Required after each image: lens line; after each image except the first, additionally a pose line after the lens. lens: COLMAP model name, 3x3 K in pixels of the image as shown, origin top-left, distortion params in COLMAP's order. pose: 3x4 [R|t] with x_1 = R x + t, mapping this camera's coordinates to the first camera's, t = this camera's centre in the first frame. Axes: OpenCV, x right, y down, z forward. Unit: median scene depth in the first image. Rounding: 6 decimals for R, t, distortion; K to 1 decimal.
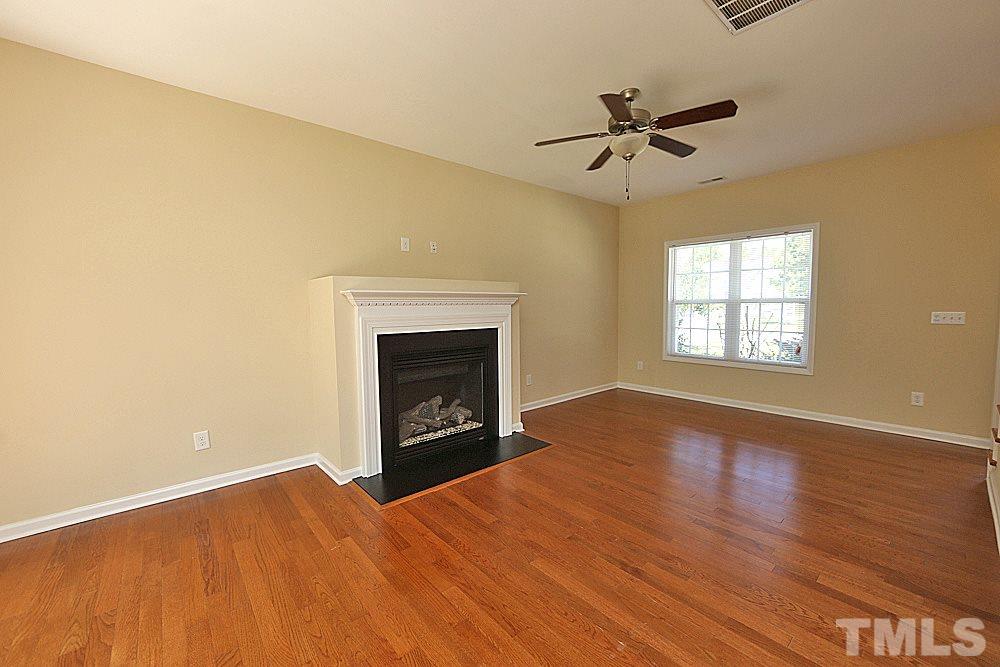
lens RADIAL K [[394.4, 0, 493.7], [0, 394.4, 333.5], [0, 0, 1]] dist [-0.003048, 0.000302]
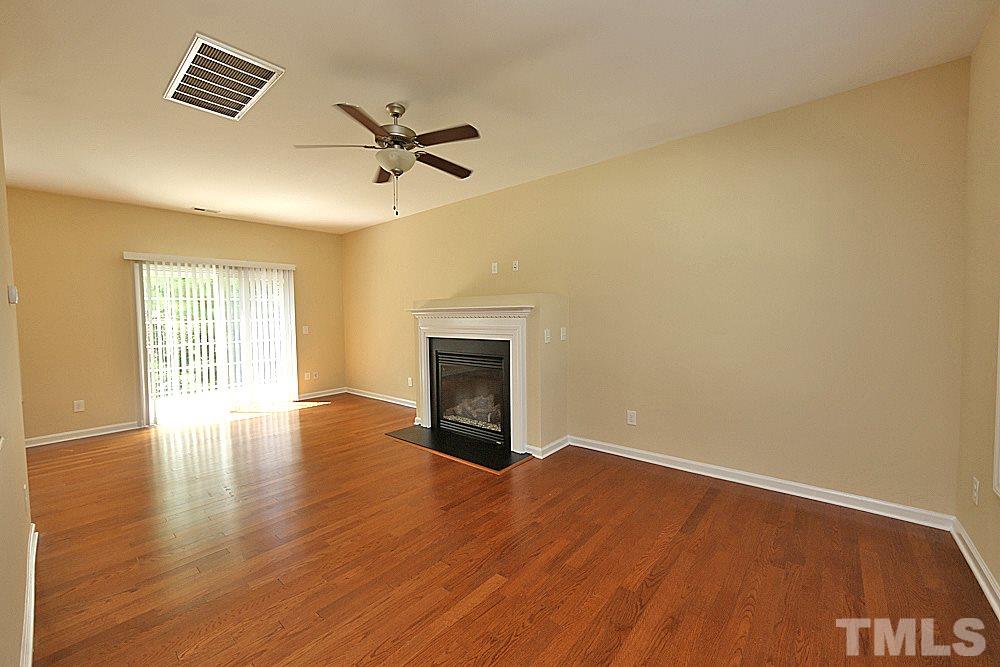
lens RADIAL K [[394.4, 0, 493.4], [0, 394.4, 331.4], [0, 0, 1]] dist [-0.003048, 0.000302]
pose [[0.151528, 0.048623, -0.987256, 1.022231], [-0.054132, 0.997699, 0.040829, -0.078129], [0.986970, 0.047255, 0.153811, 0.822651]]
